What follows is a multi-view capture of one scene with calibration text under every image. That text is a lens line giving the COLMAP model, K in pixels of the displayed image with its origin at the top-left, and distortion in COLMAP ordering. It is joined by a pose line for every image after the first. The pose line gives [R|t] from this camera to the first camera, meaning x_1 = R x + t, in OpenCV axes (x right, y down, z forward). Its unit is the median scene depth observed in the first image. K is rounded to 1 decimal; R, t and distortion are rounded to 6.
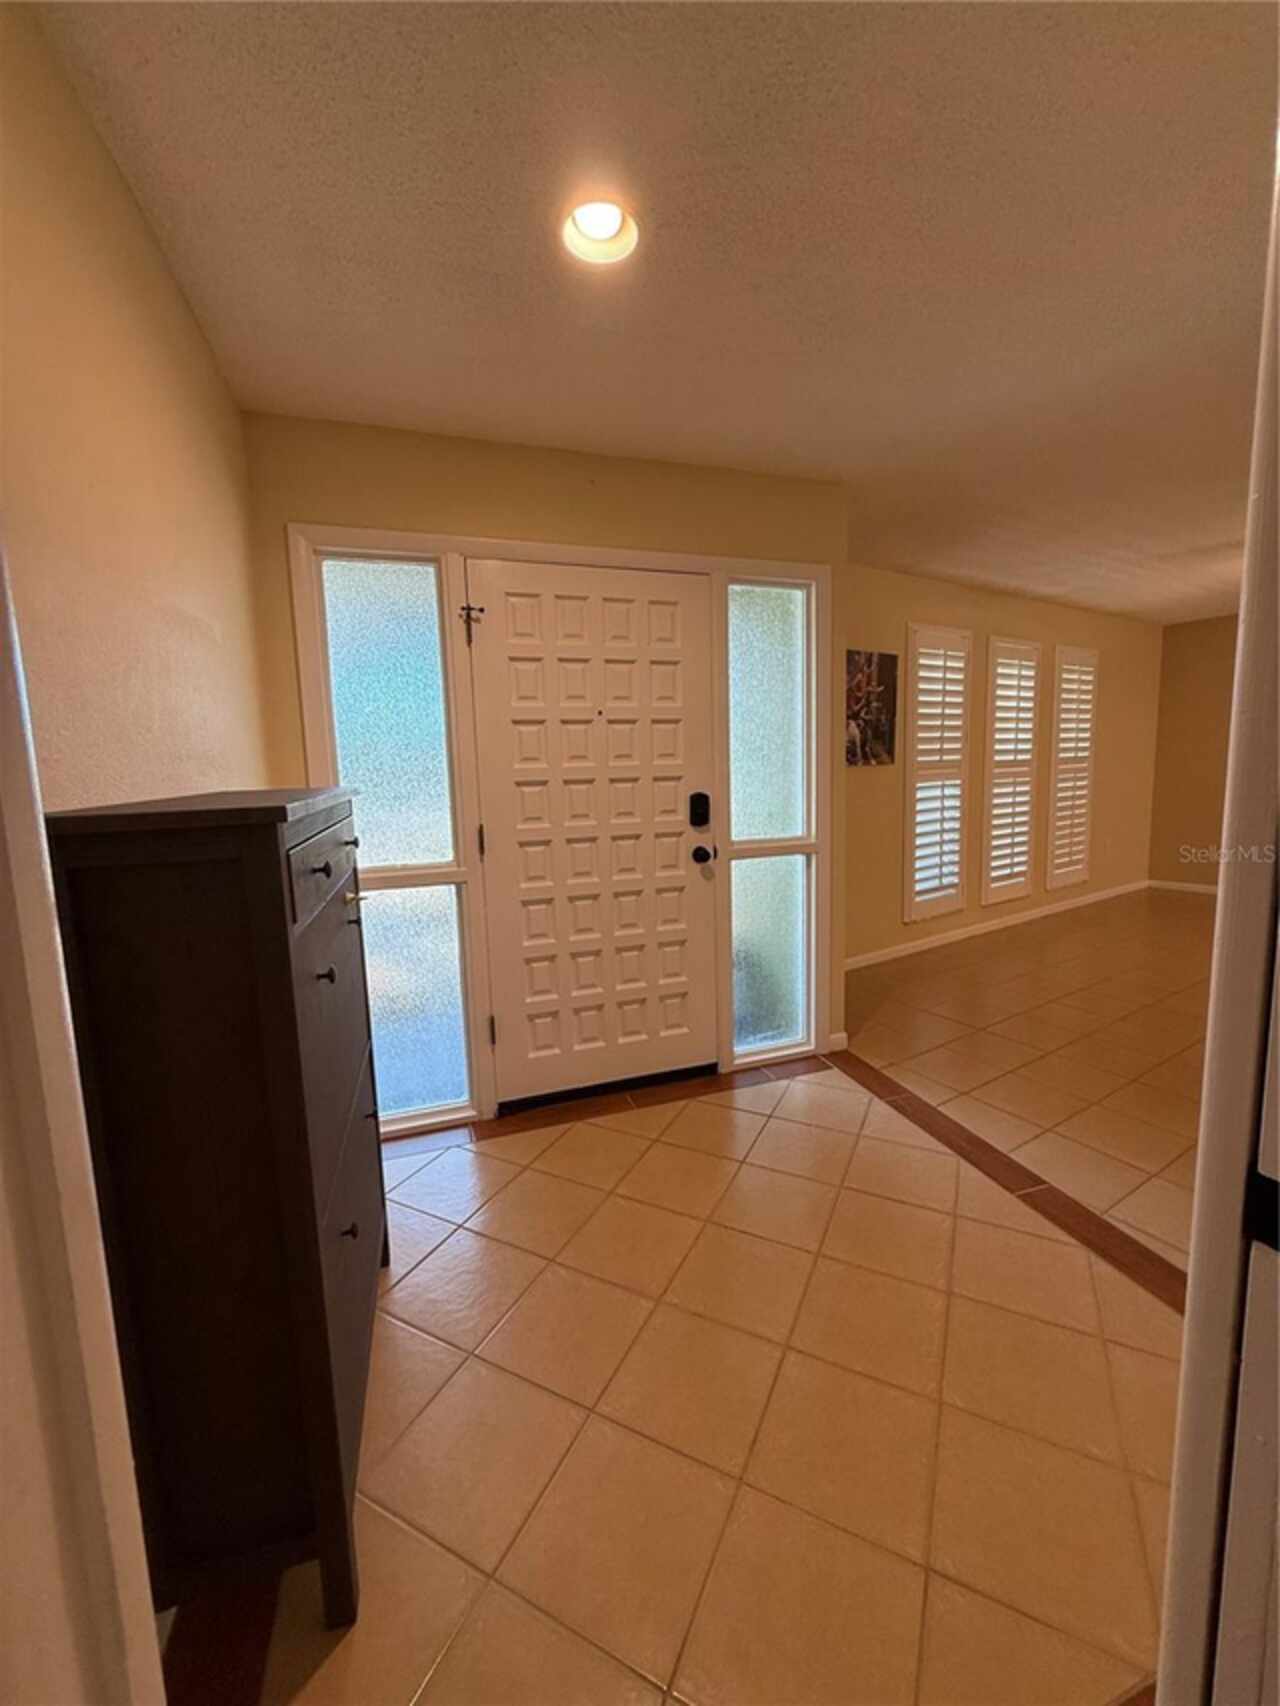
lens RADIAL K [[684.8, 0, 650.6], [0, 684.8, 847.7], [0, 0, 1]] dist [-0.001910, 0.000873]
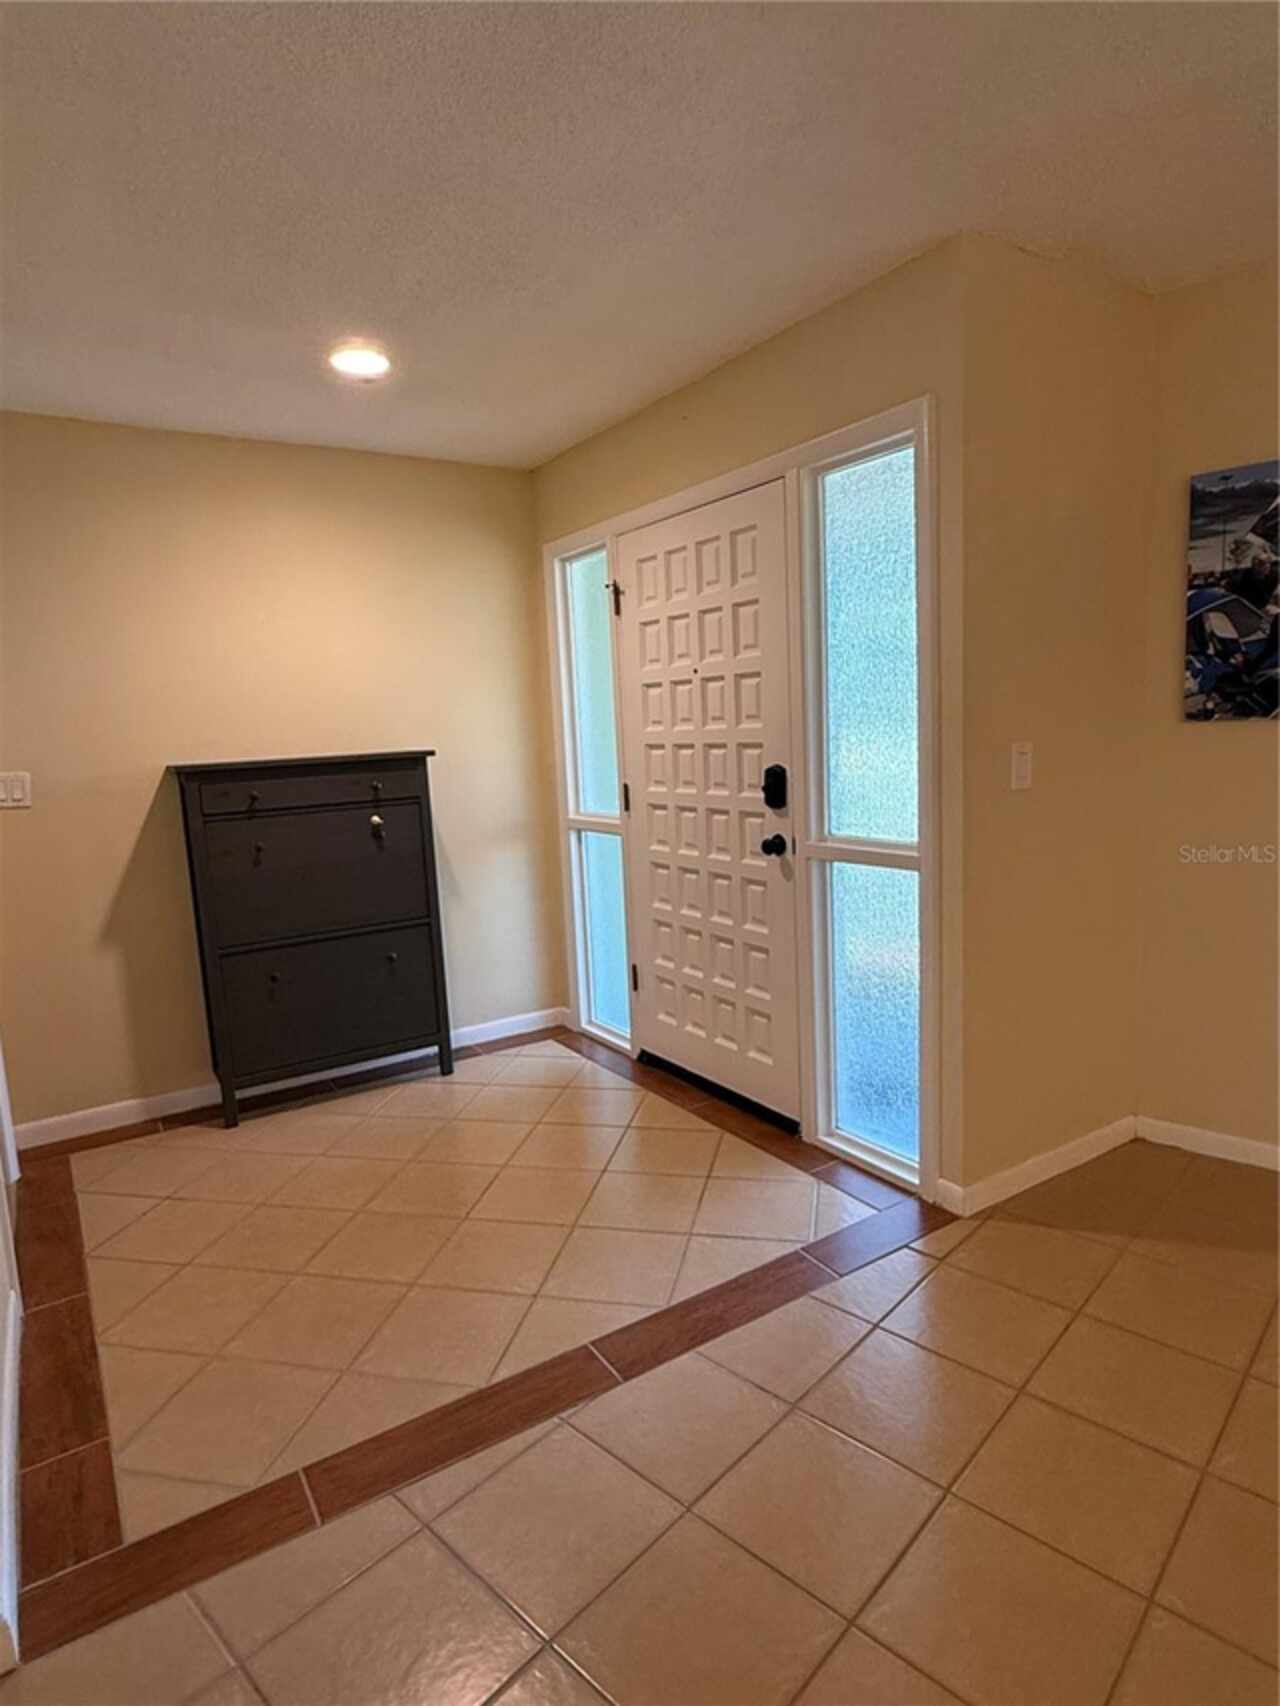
lens RADIAL K [[973.4, 0, 642.6], [0, 973.4, 859.1], [0, 0, 1]] dist [0.003546, -0.001517]
pose [[0.230296, 0.148500, -0.961723, 0.742847], [-0.080556, 0.987805, 0.133237, -0.073254], [0.969781, 0.046788, 0.239450, 0.397872]]
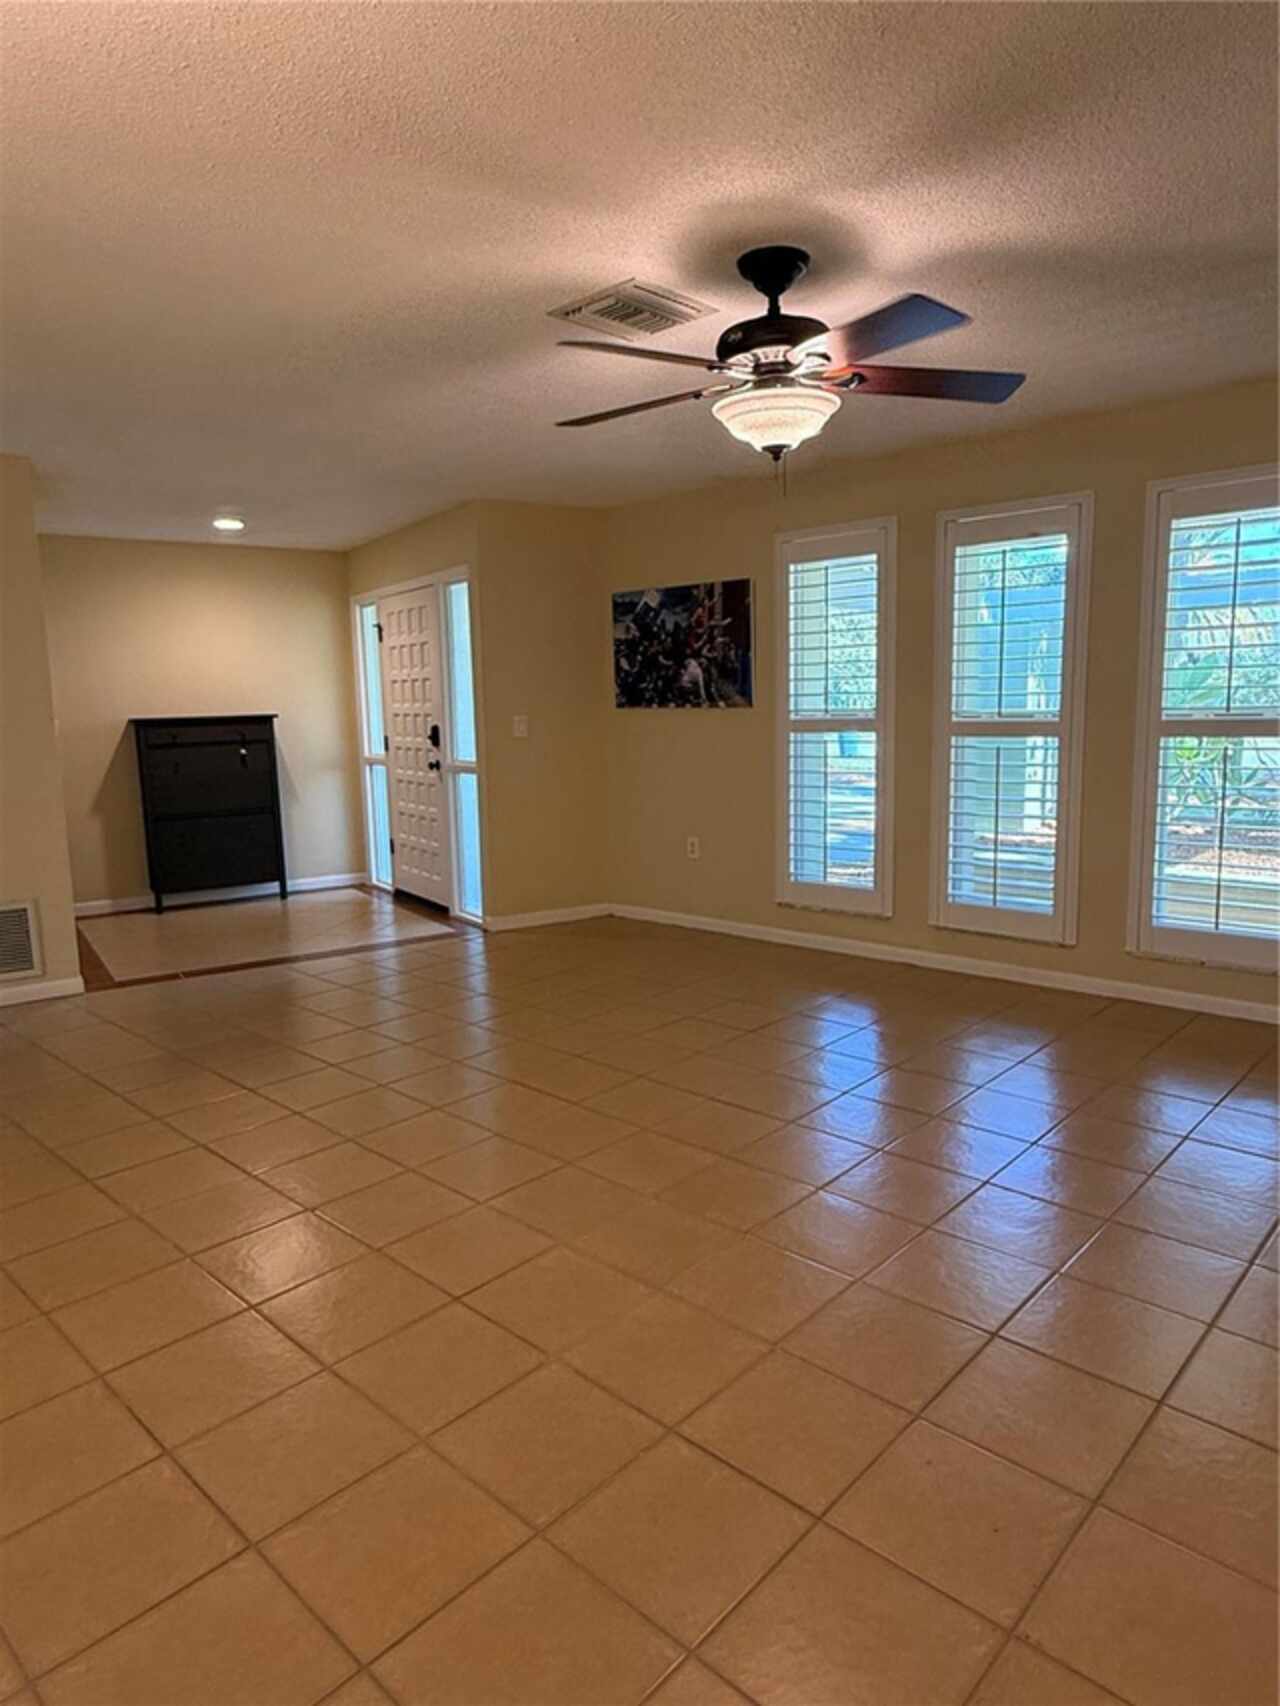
lens RADIAL K [[1094.6, 0, 649.6], [0, 1094.6, 854.2], [0, 0, 1]] dist [0.005677, -0.001590]
pose [[0.234582, 0.158336, -0.959115, 1.749576], [-0.102639, 0.985165, 0.137533, -0.122443], [0.966662, 0.066180, 0.247354, 0.585241]]
